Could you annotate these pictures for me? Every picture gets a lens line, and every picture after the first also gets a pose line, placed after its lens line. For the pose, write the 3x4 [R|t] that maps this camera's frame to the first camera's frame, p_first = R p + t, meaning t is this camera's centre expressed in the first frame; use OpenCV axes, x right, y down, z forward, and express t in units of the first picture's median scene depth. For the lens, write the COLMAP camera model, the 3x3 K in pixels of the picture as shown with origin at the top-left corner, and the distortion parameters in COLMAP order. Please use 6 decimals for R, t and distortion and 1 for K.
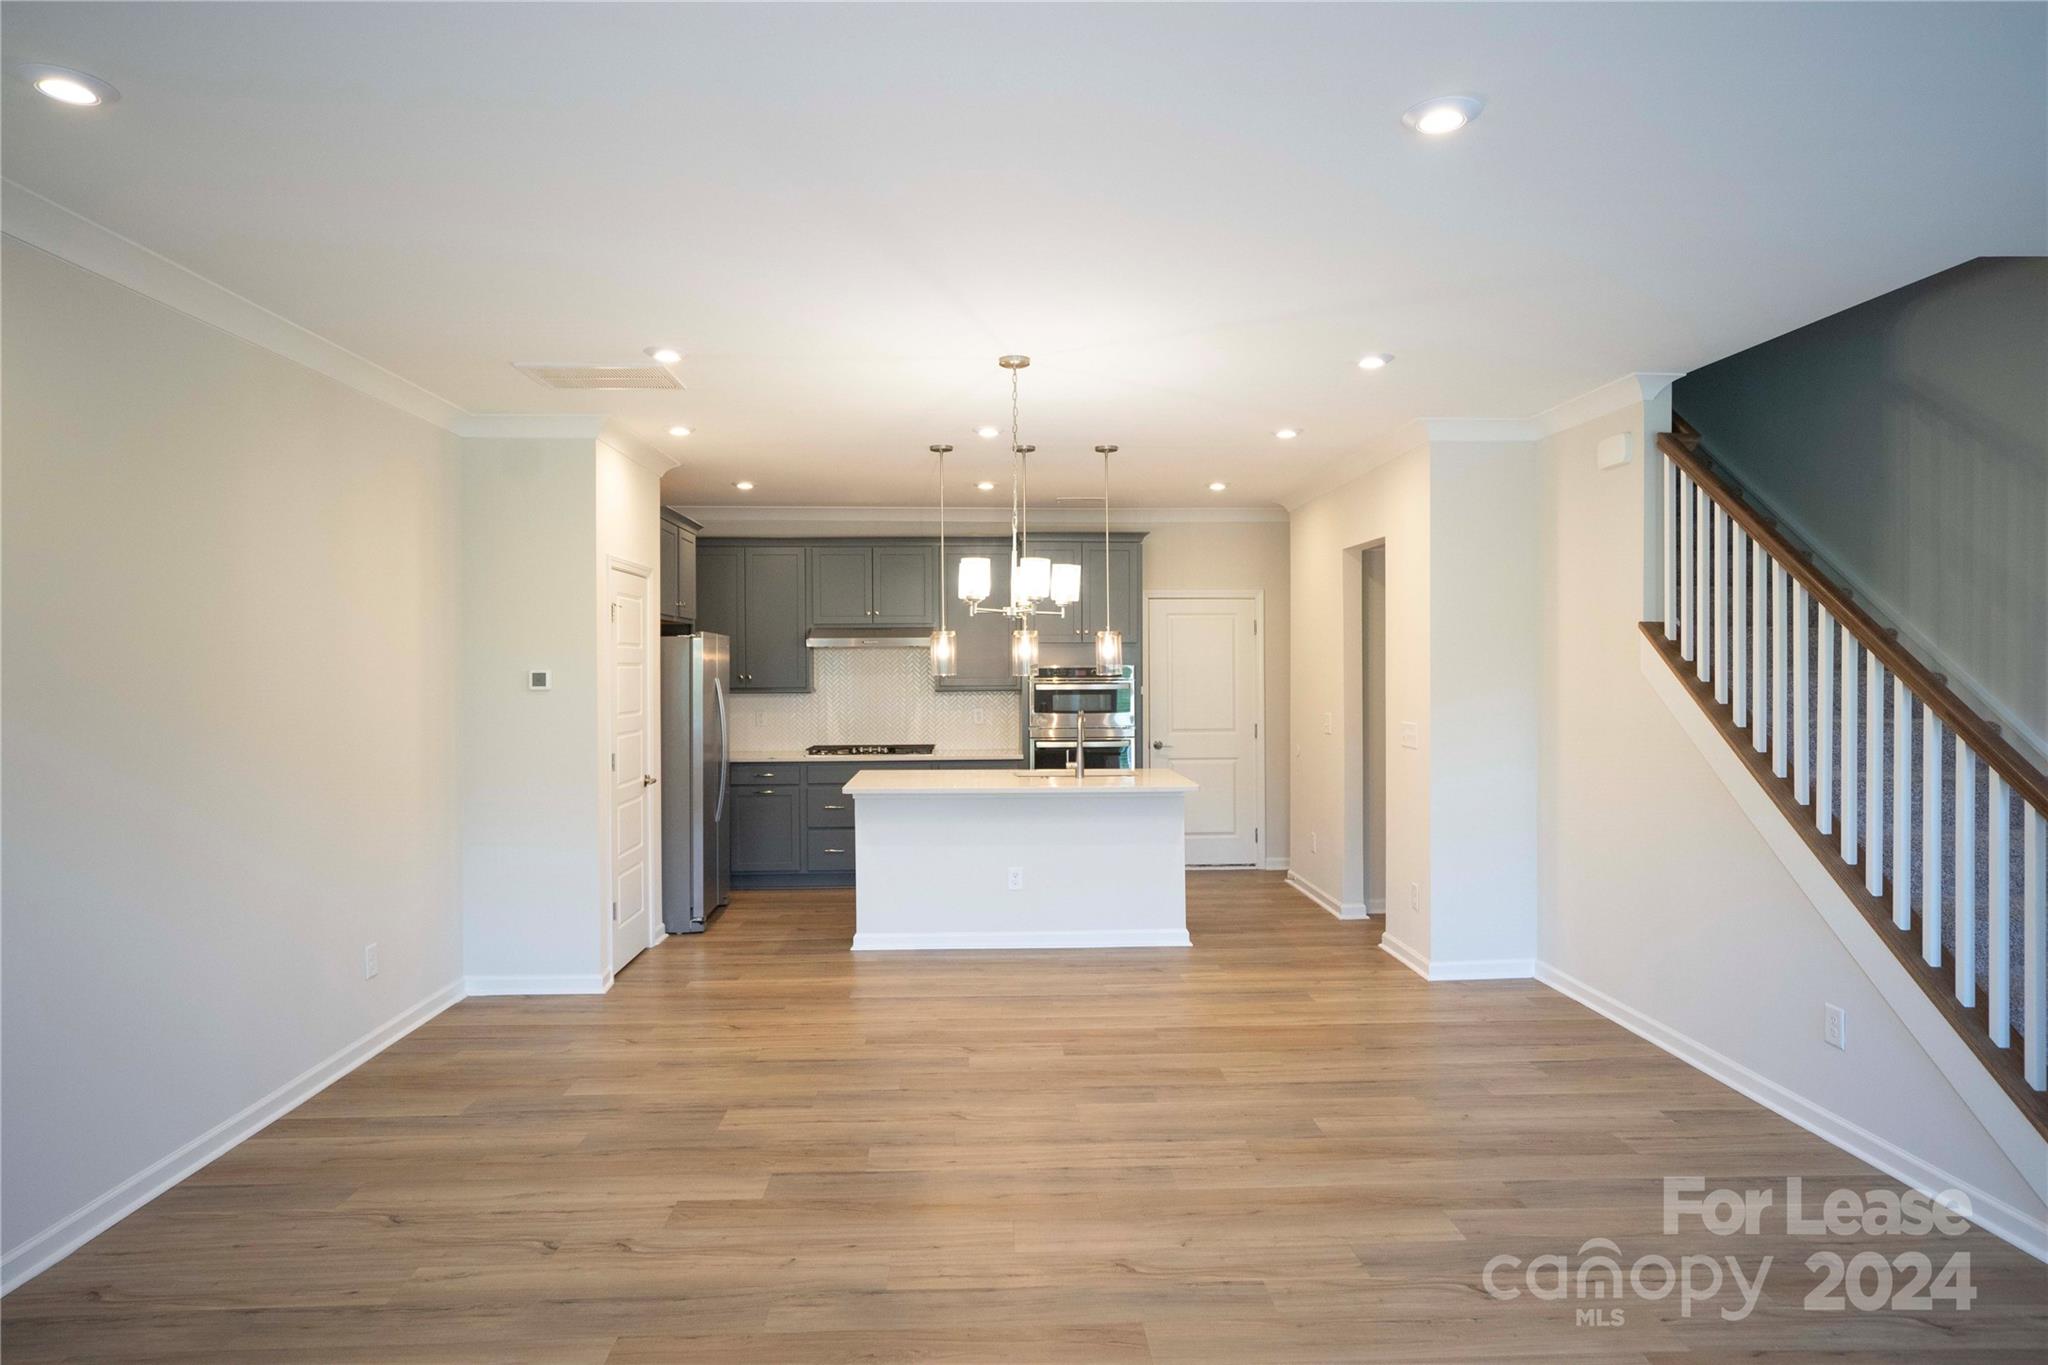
lens RADIAL K [[1203.2, 0, 1024.0], [0, 1203.2, 682.5], [0, 0, 1]] dist [-0.002516, -0.000585]
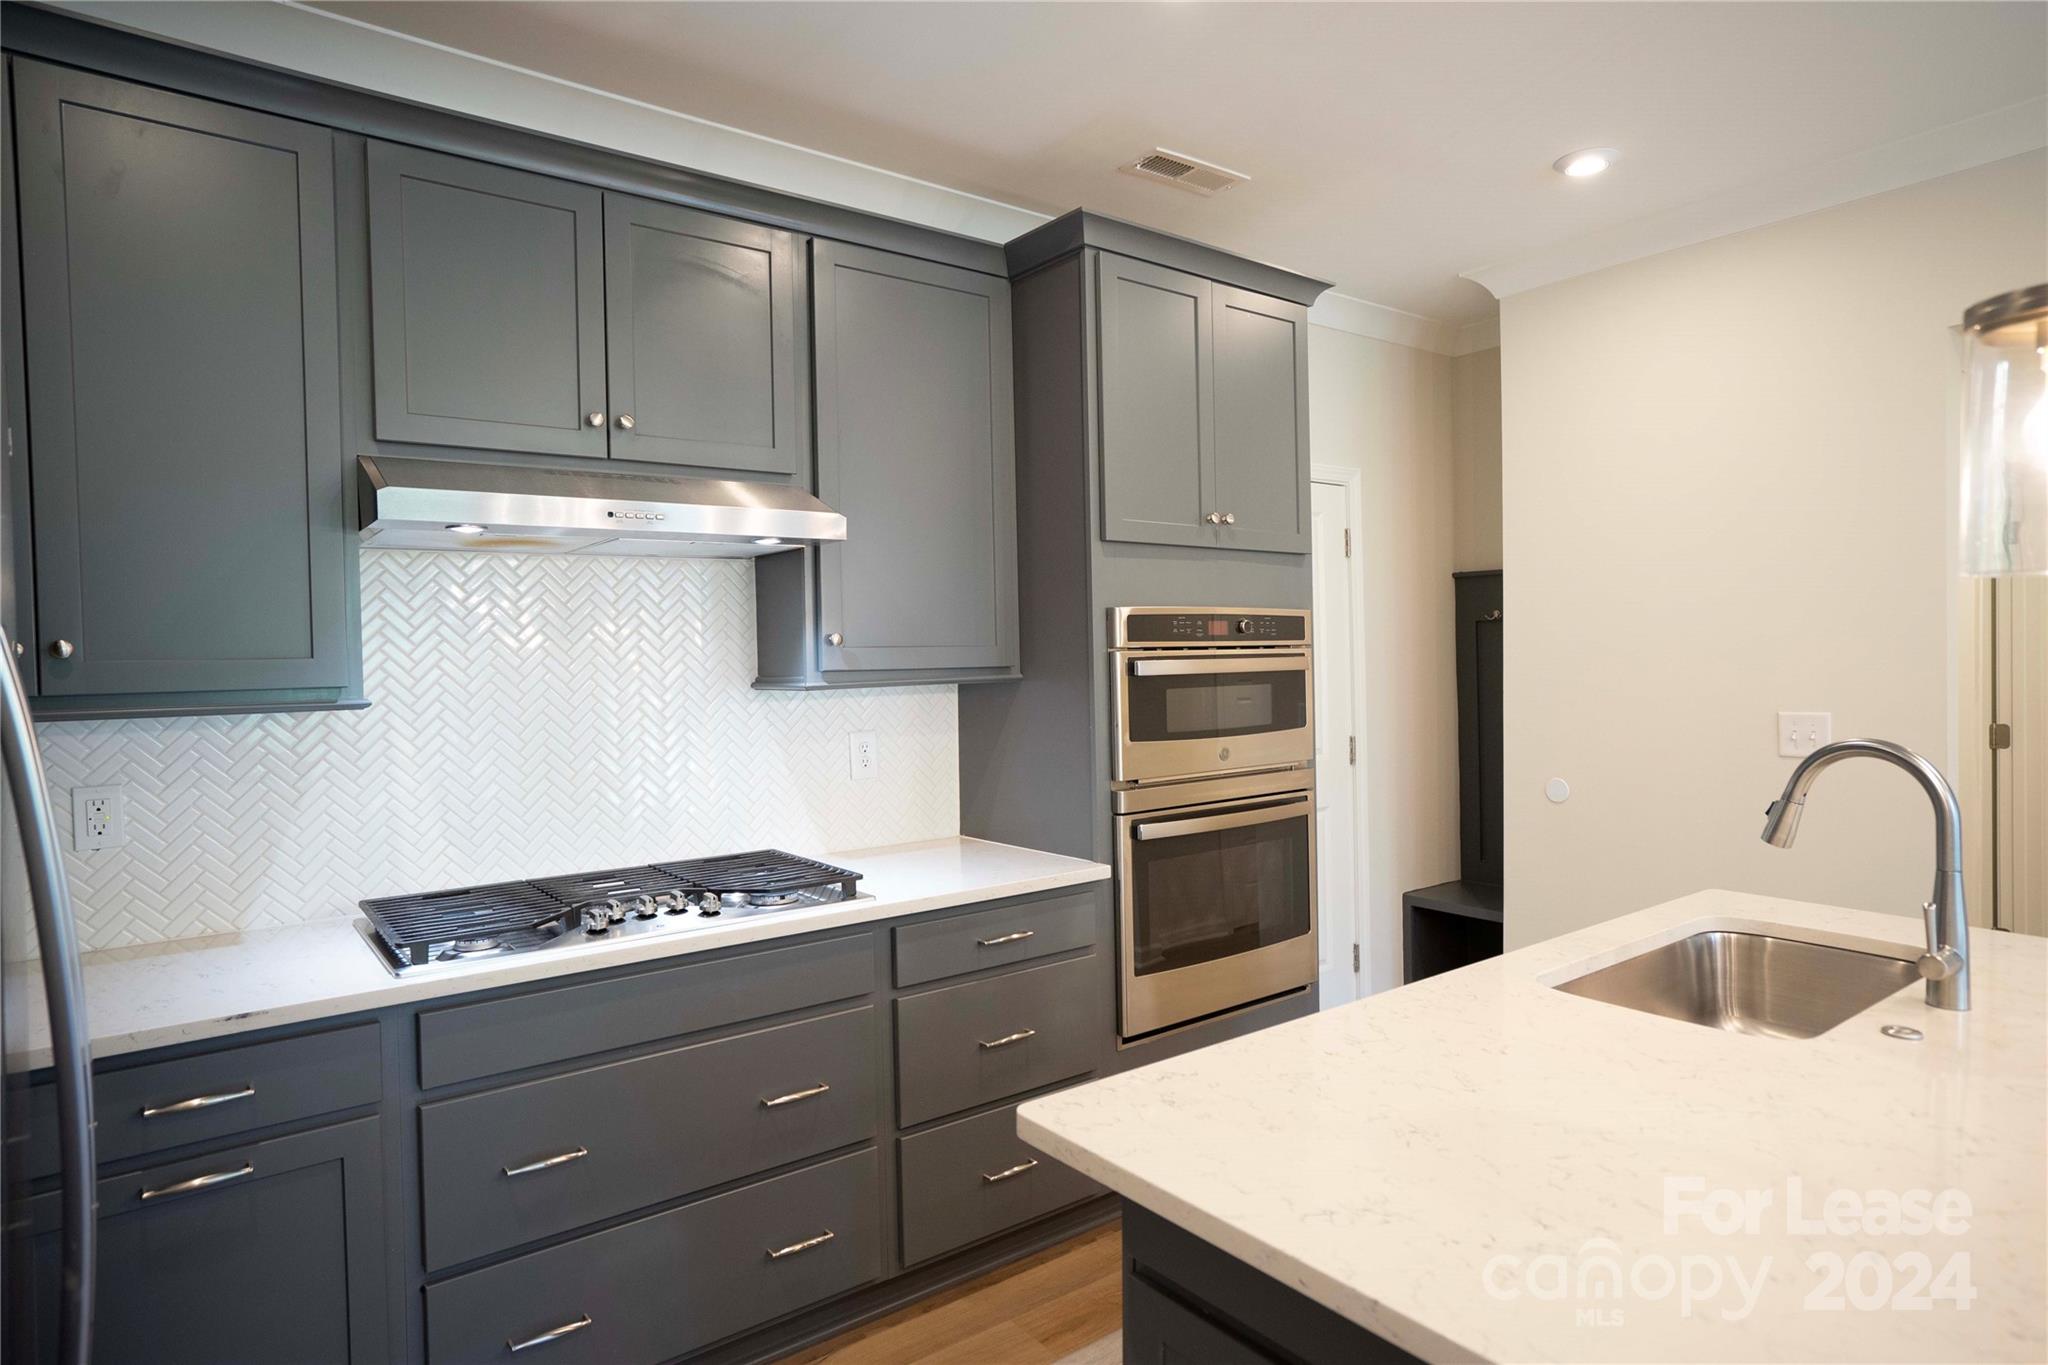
lens RADIAL K [[1146.4, 0, 1024.0], [0, 1146.4, 682.5], [0, 0, 1]] dist [-0.037900, 0.036362]
pose [[0.820839, -0.026555, 0.570542, -0.248215], [0.025602, 0.999625, 0.009693, 0.004942], [-0.570586, 0.006650, 0.821211, 0.896112]]
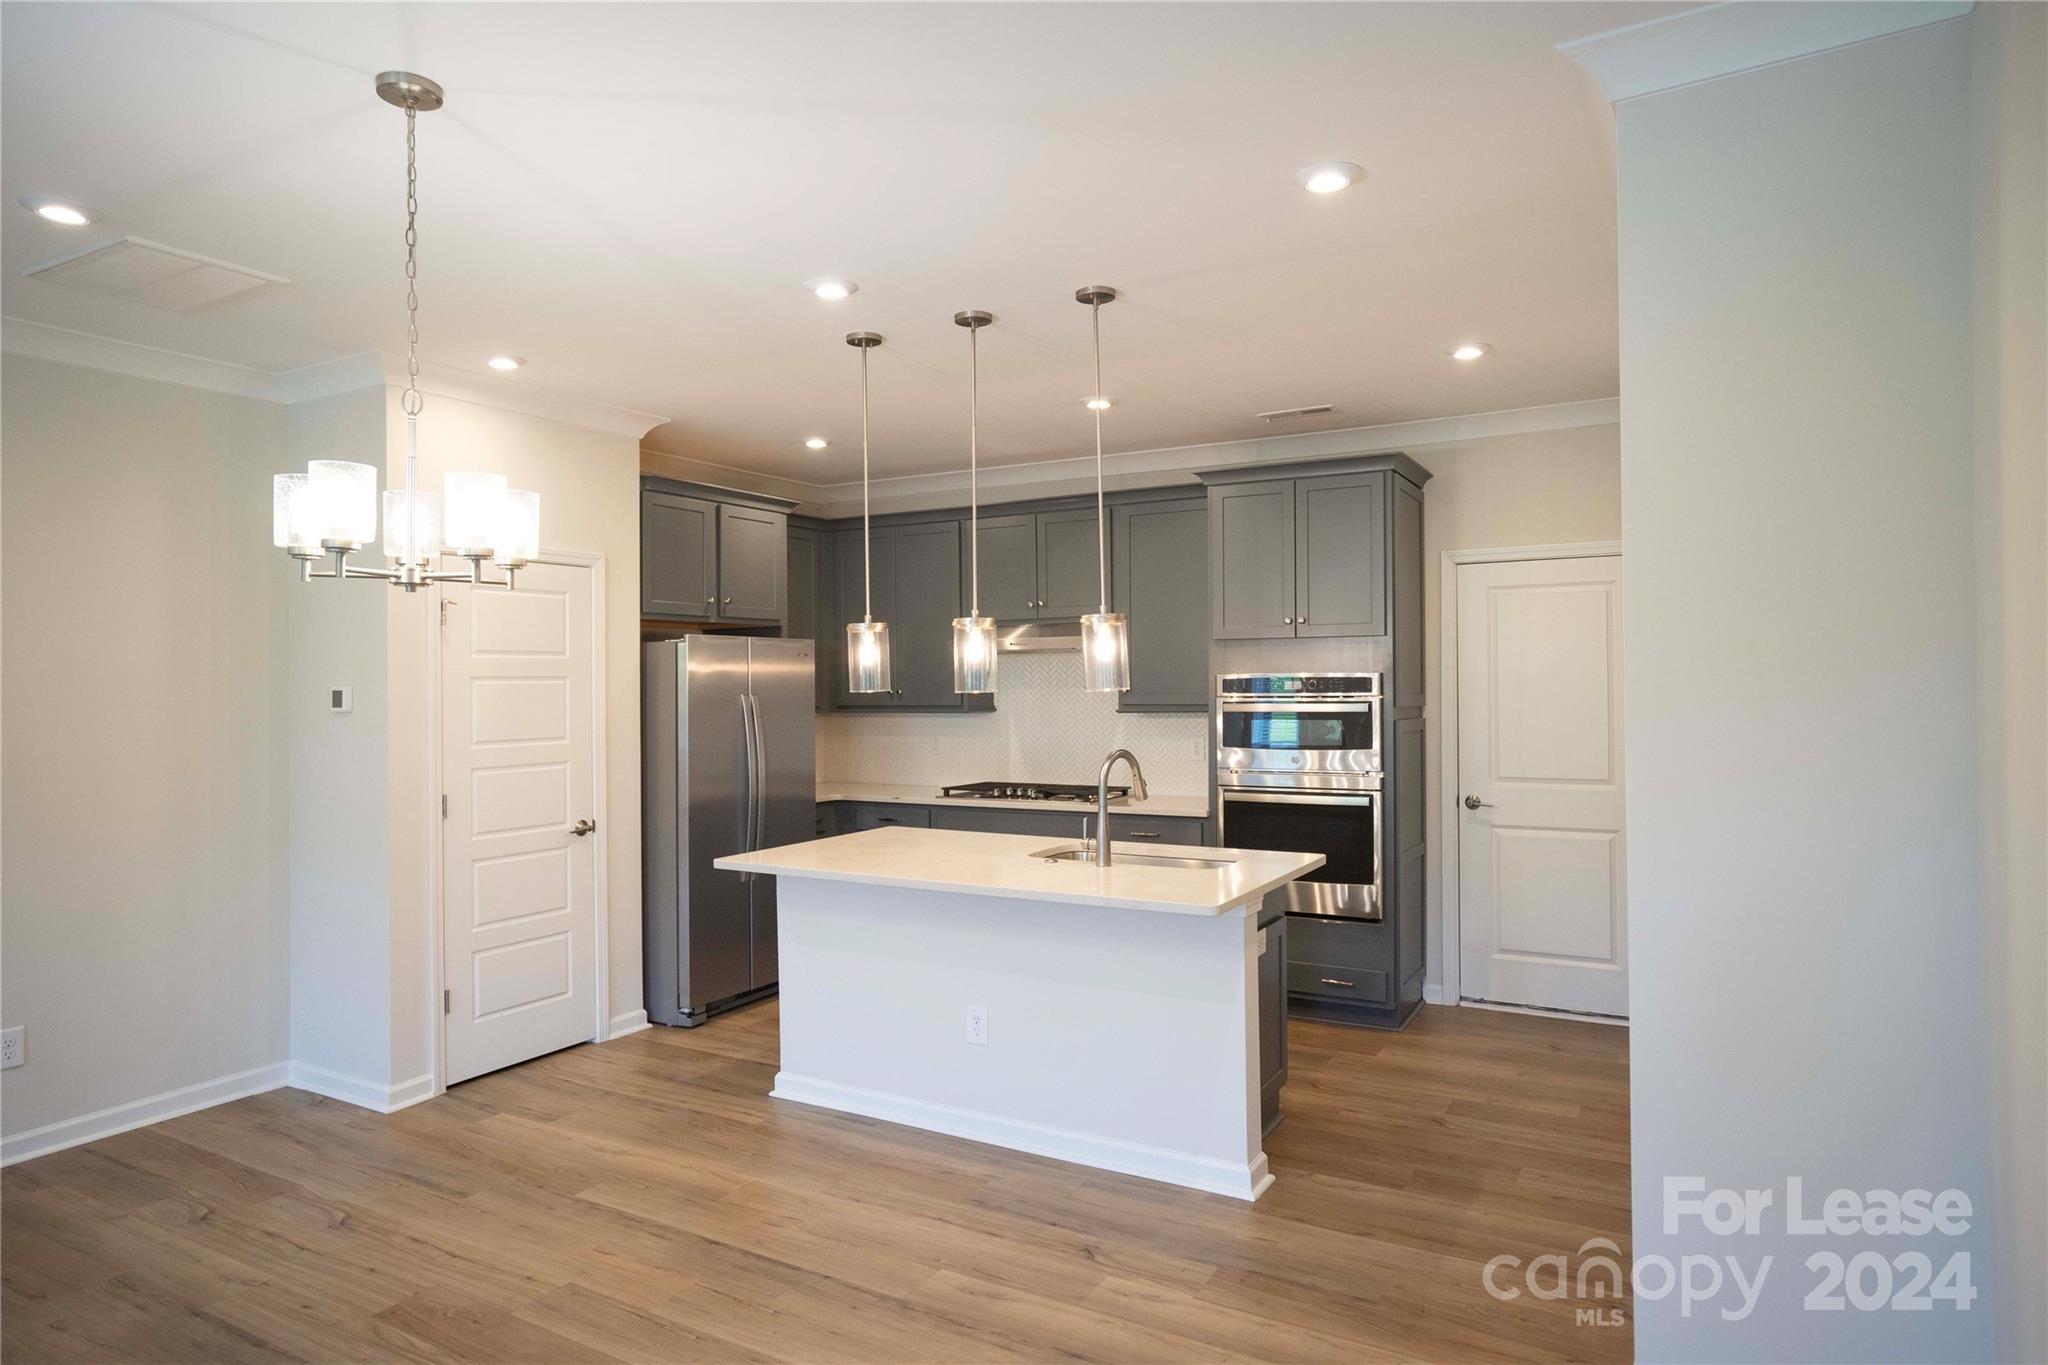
lens RADIAL K [[1203.2, 0, 1024.0], [0, 1203.2, 682.5], [0, 0, 1]] dist [-0.002516, -0.000585]
pose [[0.844449, -0.003880, -0.535621, 0.321386], [0.000024, 0.999974, -0.007206, -0.005927], [0.535635, 0.006072, 0.844427, 0.468990]]
